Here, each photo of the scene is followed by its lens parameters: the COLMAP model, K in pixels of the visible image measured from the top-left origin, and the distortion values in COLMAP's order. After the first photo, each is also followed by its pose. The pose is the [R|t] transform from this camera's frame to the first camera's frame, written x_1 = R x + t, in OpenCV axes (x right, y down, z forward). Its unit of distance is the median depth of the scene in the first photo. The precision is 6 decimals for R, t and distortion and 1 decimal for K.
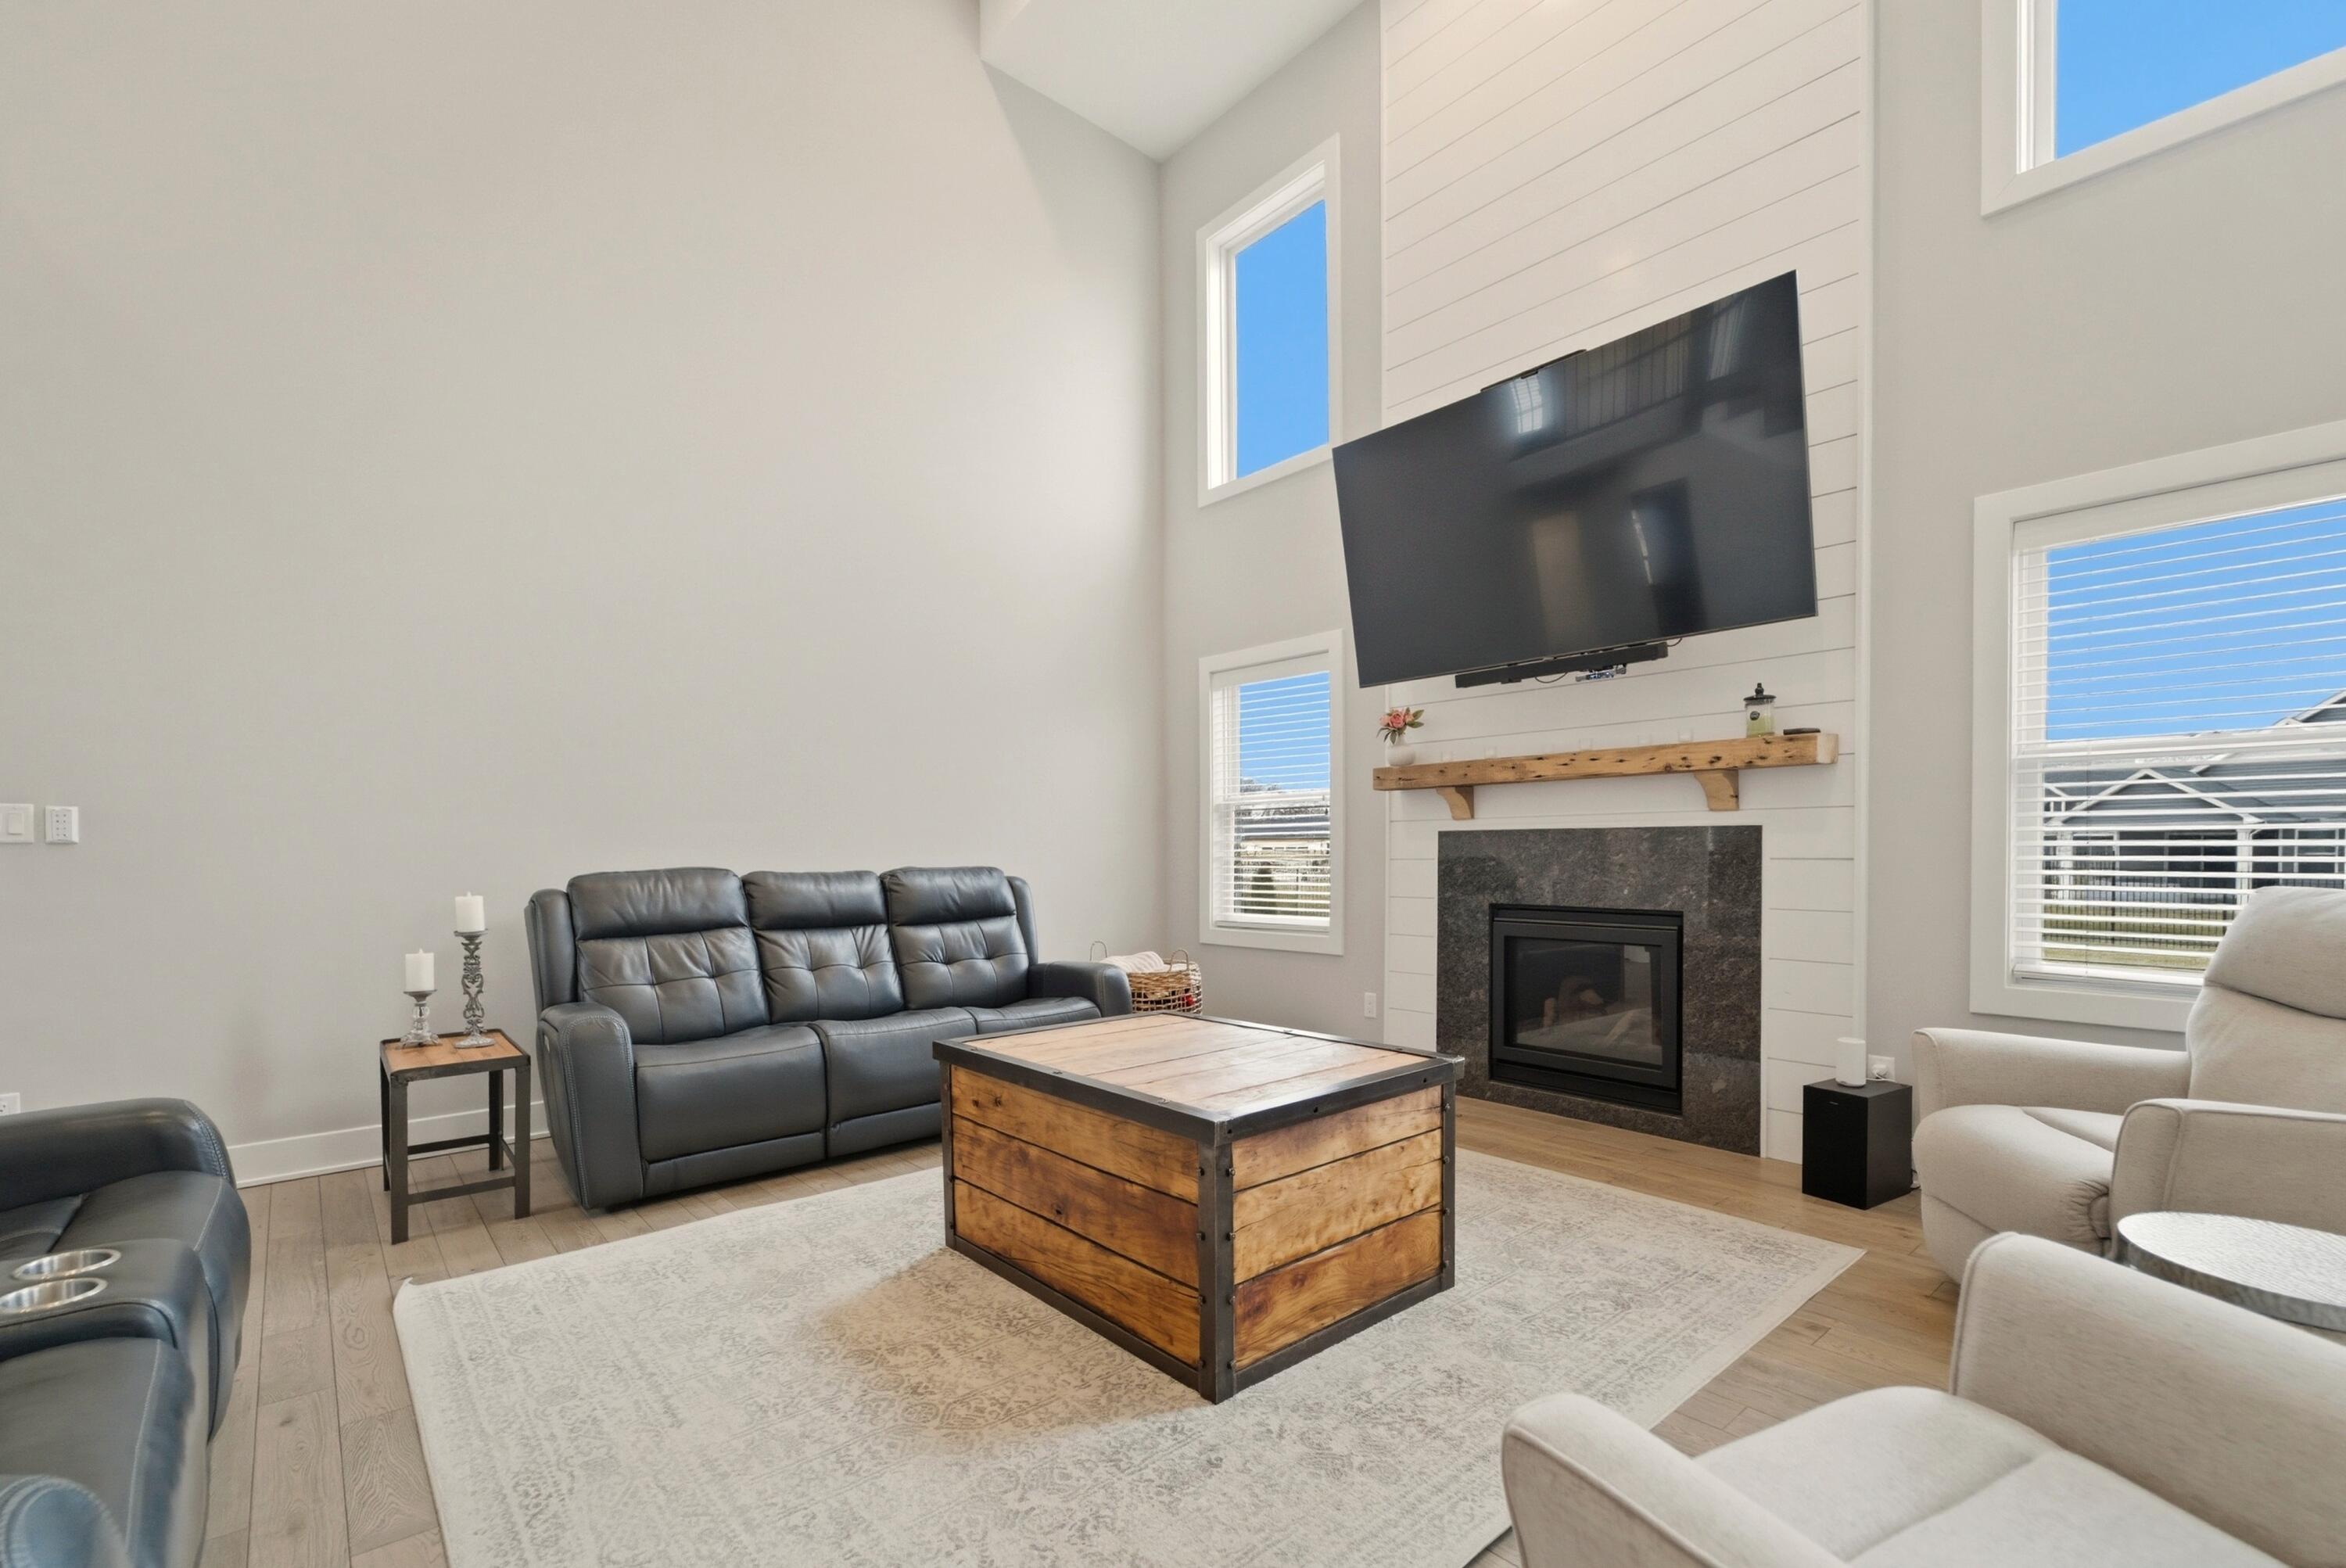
lens RADIAL K [[1017.2, 0, 1171.0], [0, 1017.2, 851.6], [0, 0, 1]] dist [-0.002055, -0.000324]
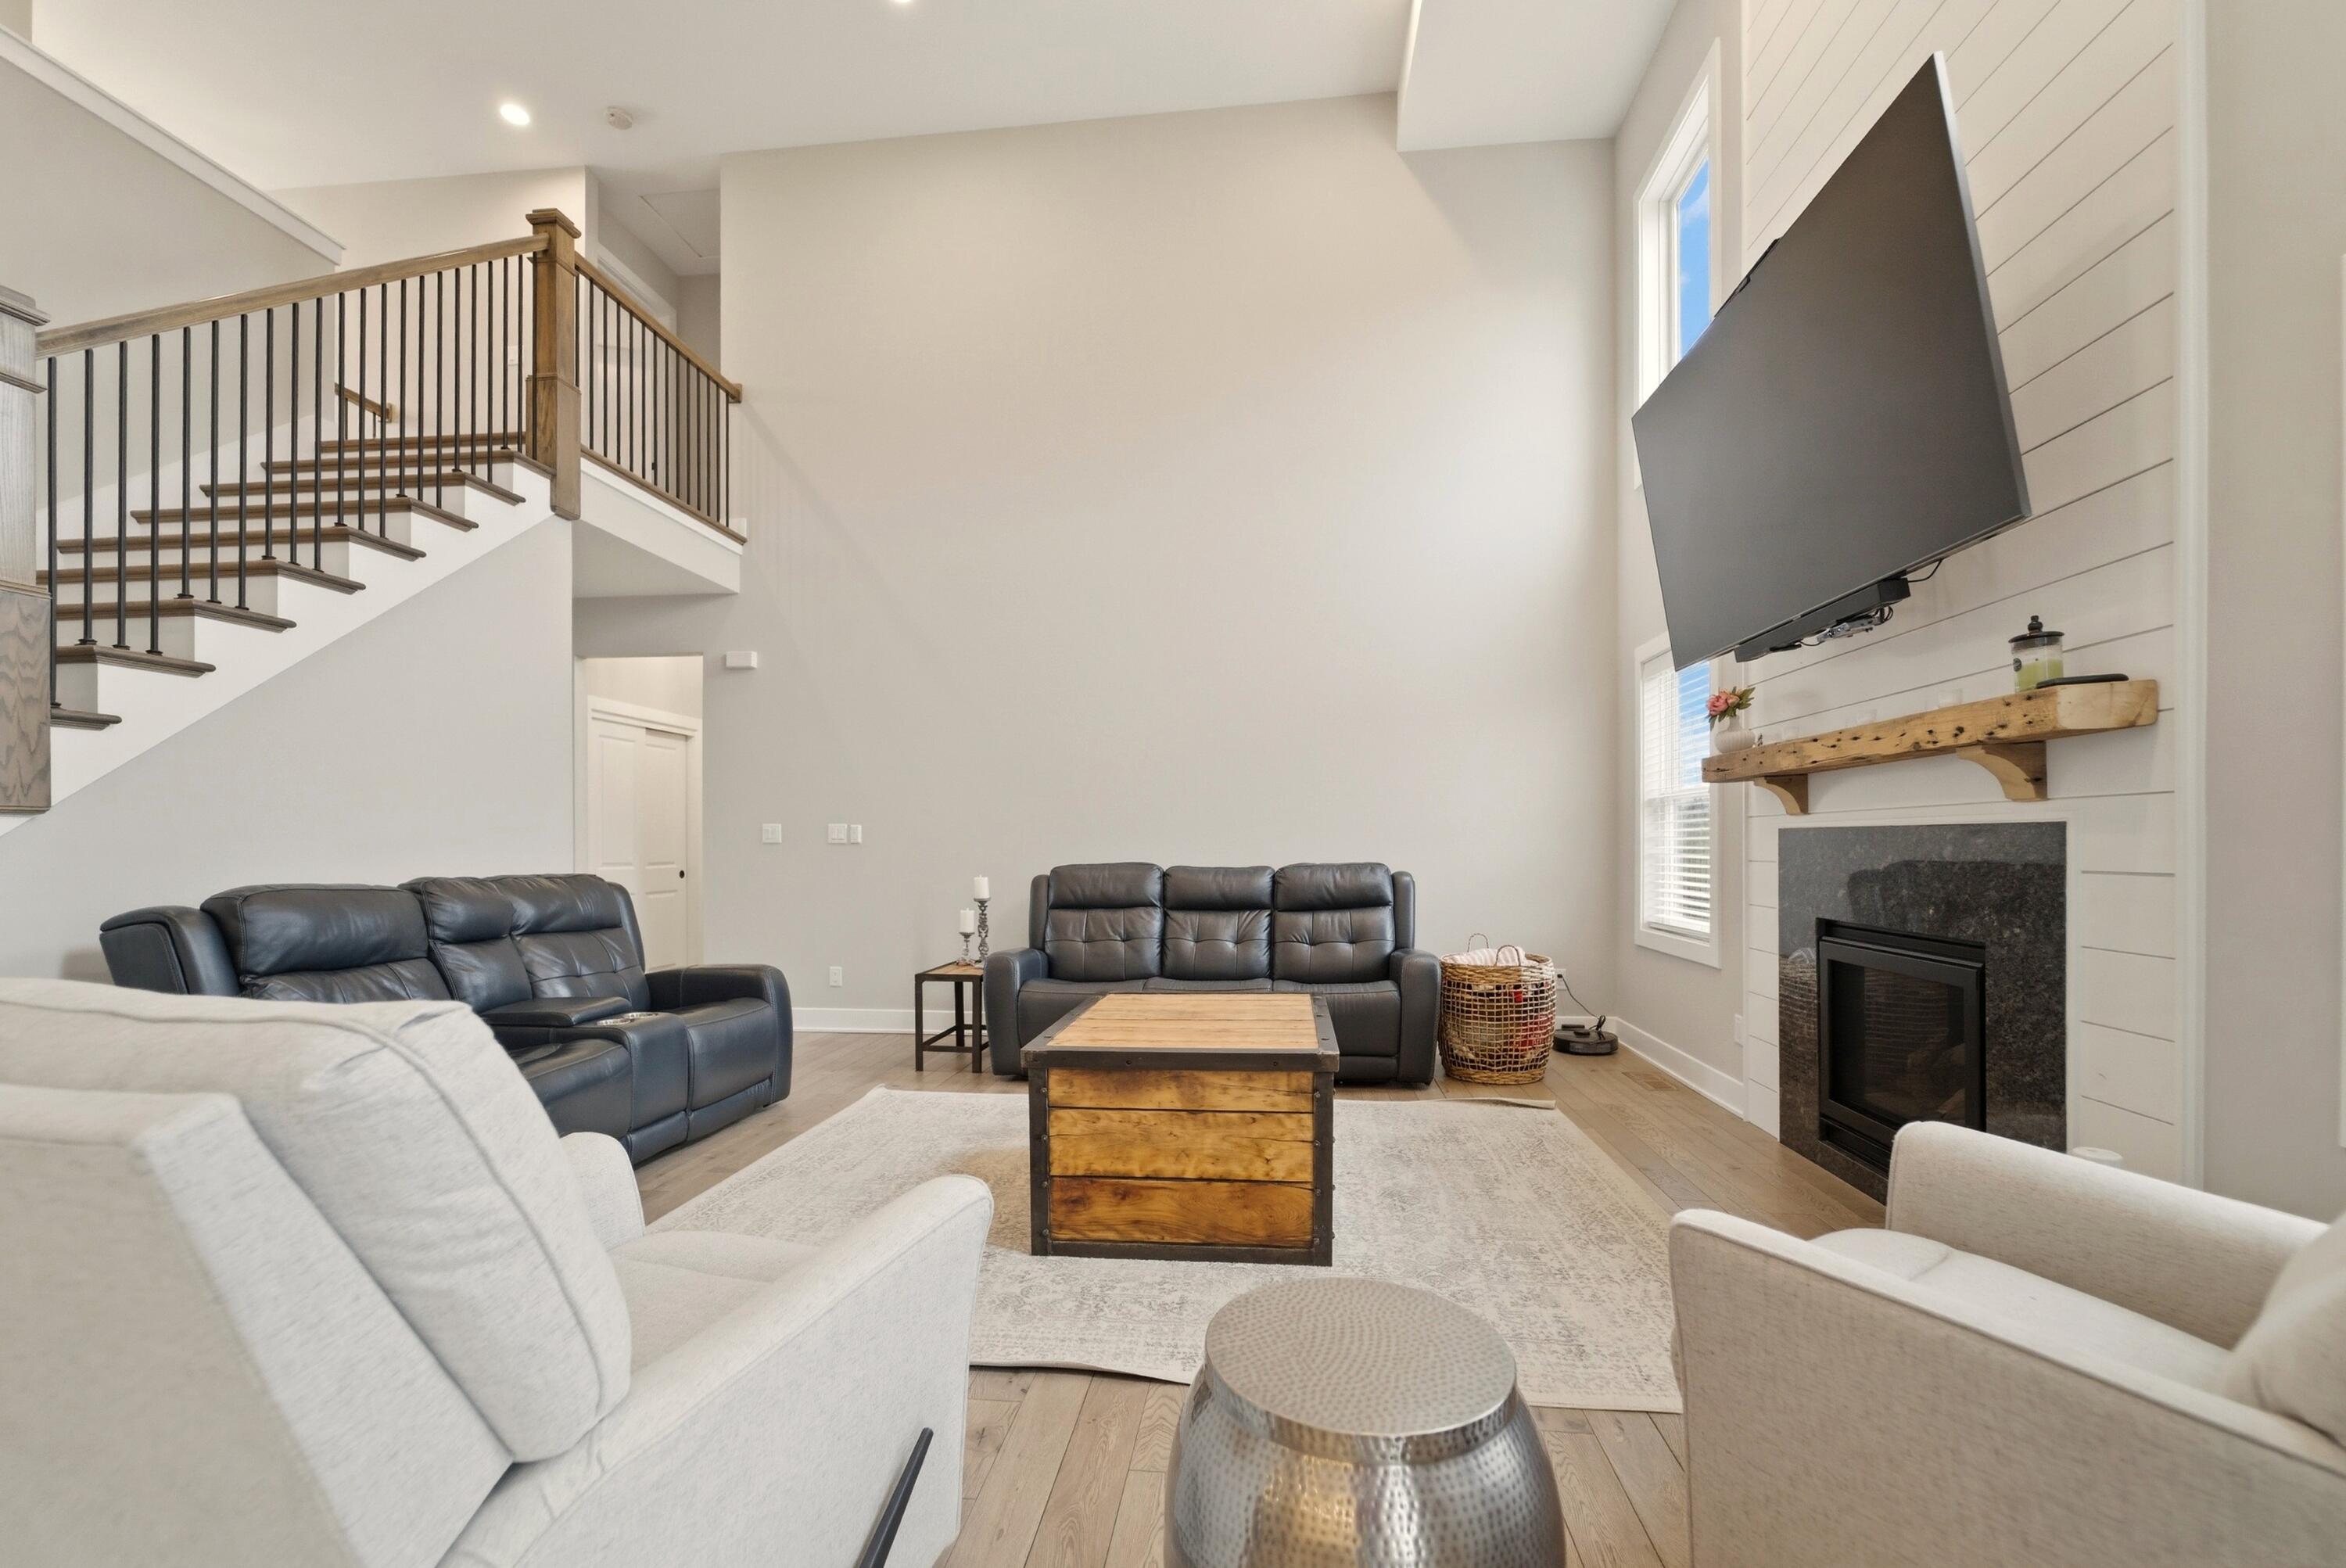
lens RADIAL K [[978.1, 0, 1178.4], [0, 978.1, 823.8], [0, 0, 1]] dist [-0.002256, 0.000152]
pose [[0.683675, -0.015434, -0.729623, 0.705240], [0.000745, 0.999791, -0.020450, -0.012302], [0.729786, 0.013437, 0.683543, 0.134349]]
